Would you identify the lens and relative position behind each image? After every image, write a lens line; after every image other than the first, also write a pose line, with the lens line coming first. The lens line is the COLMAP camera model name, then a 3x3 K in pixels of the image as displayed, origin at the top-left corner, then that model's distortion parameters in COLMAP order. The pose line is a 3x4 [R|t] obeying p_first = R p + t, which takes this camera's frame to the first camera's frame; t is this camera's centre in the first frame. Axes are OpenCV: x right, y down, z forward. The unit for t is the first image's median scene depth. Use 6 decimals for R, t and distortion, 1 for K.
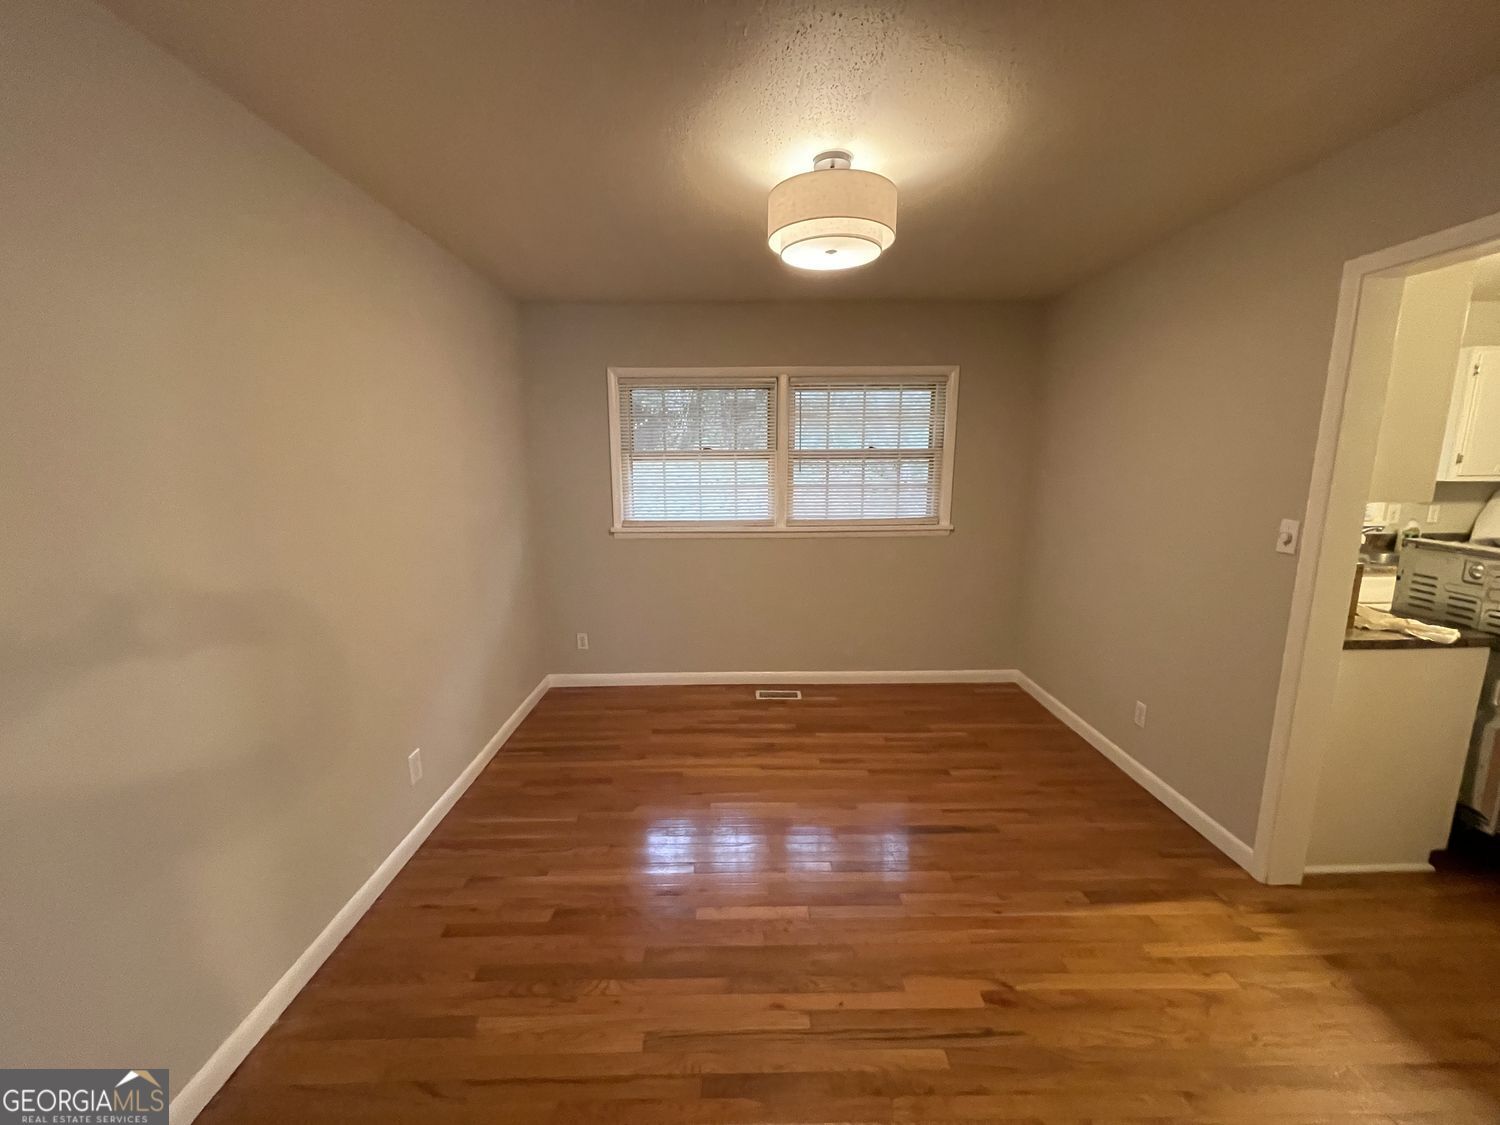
lens RADIAL K [[604.2, 0, 747.0], [0, 604.2, 566.7], [0, 0, 1]] dist [-0.004839, 0.006315]
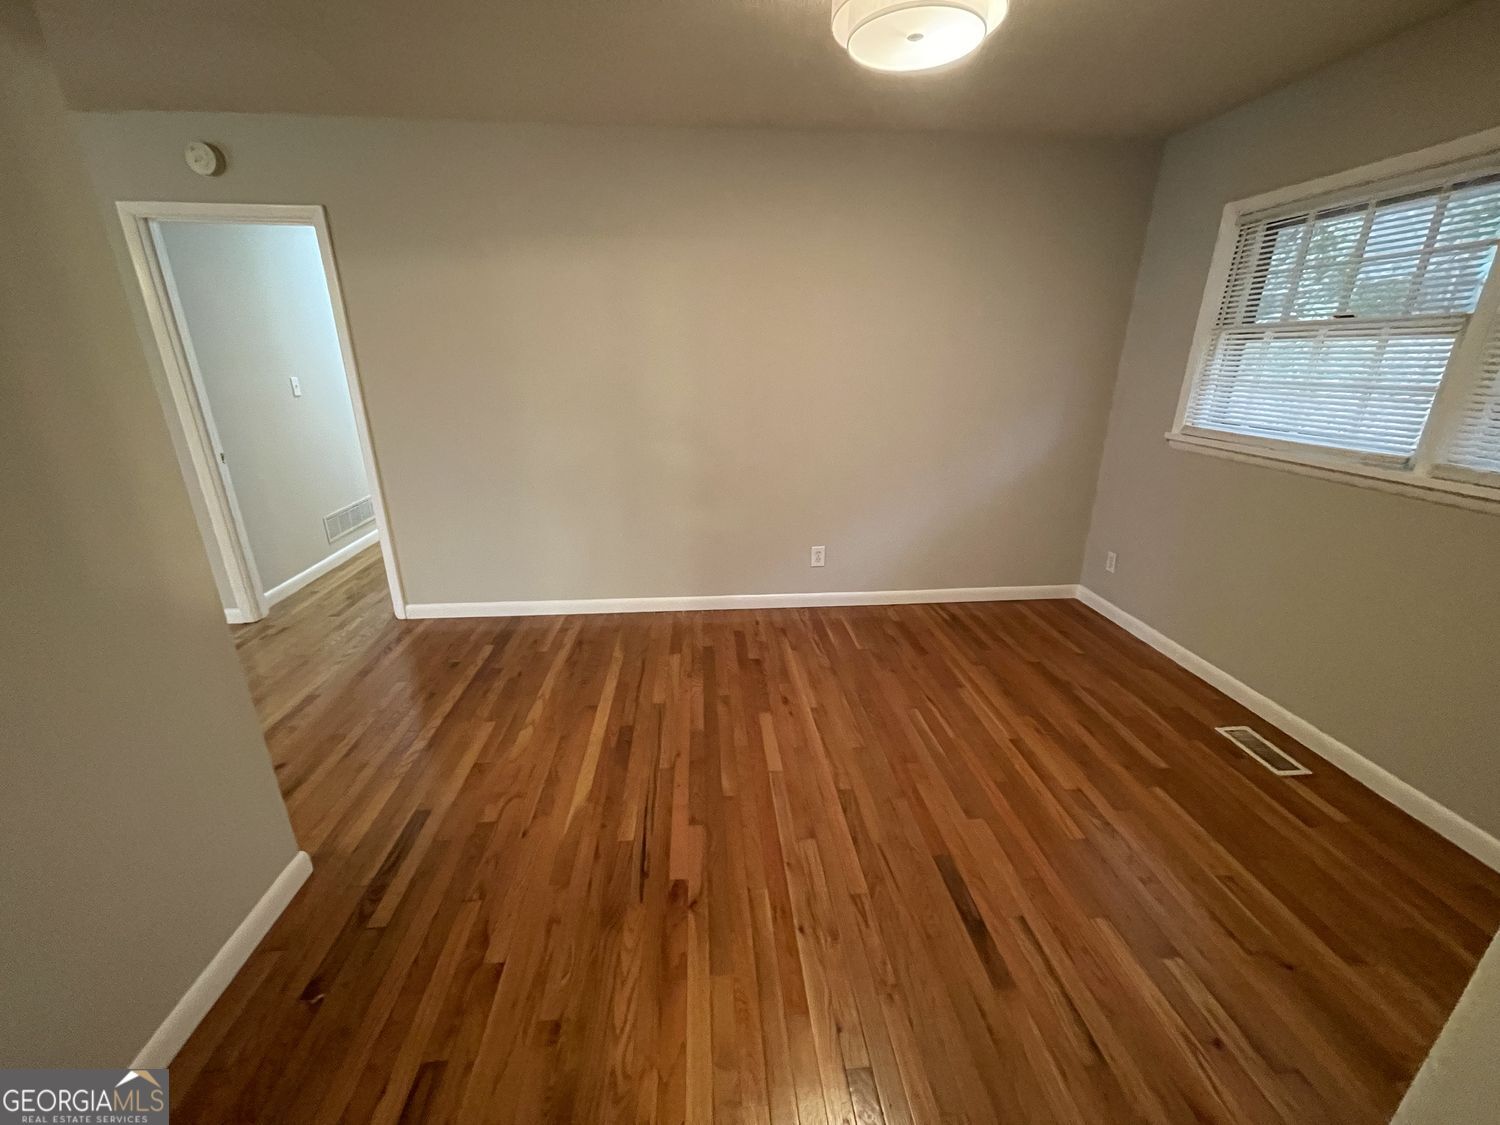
lens RADIAL K [[604.2, 0, 747.0], [0, 604.2, 566.7], [0, 0, 1]] dist [-0.004839, 0.006315]
pose [[0.067097, 0.338134, -0.938703, 0.544478], [-0.180140, 0.929468, 0.321931, -0.059196], [0.981350, 0.147497, 0.123276, 0.418763]]
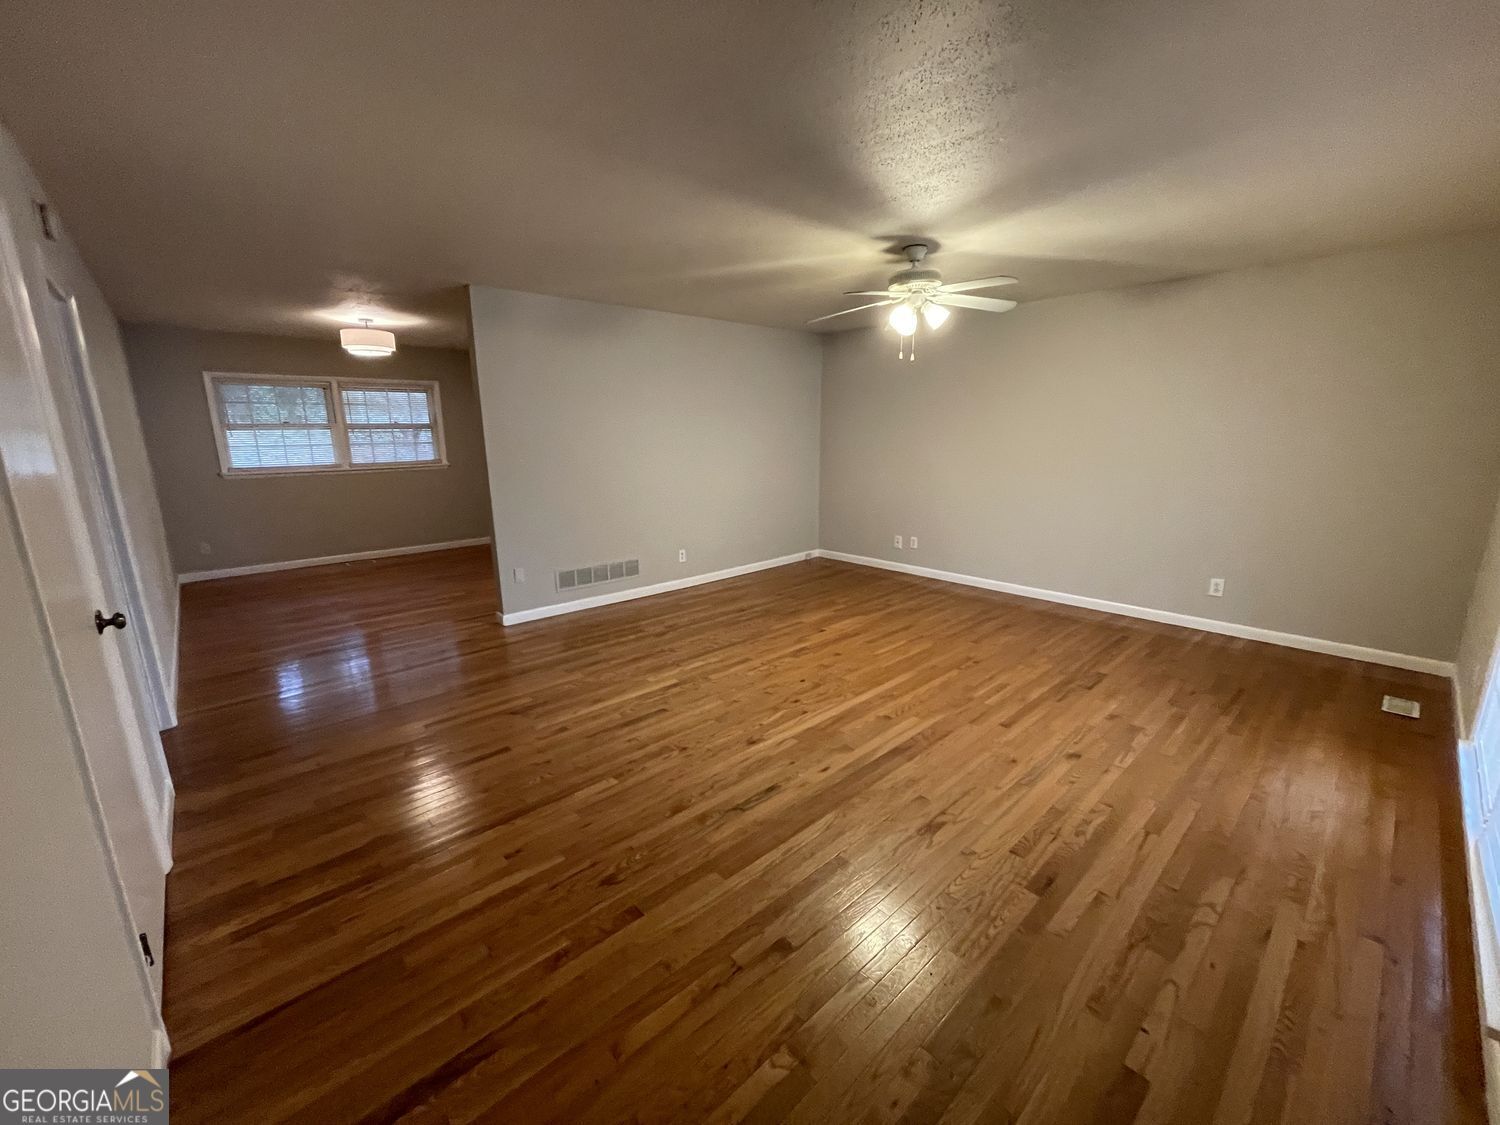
lens RADIAL K [[603.3, 0, 747.3], [0, 603.3, 567.8], [0, 0, 1]] dist [-0.001606, 0.002717]
pose [[0.748624, -0.148897, 0.646058, -0.259124], [0.118864, 0.988809, 0.090157, 0.213230], [-0.652252, 0.009300, 0.757945, -1.148840]]
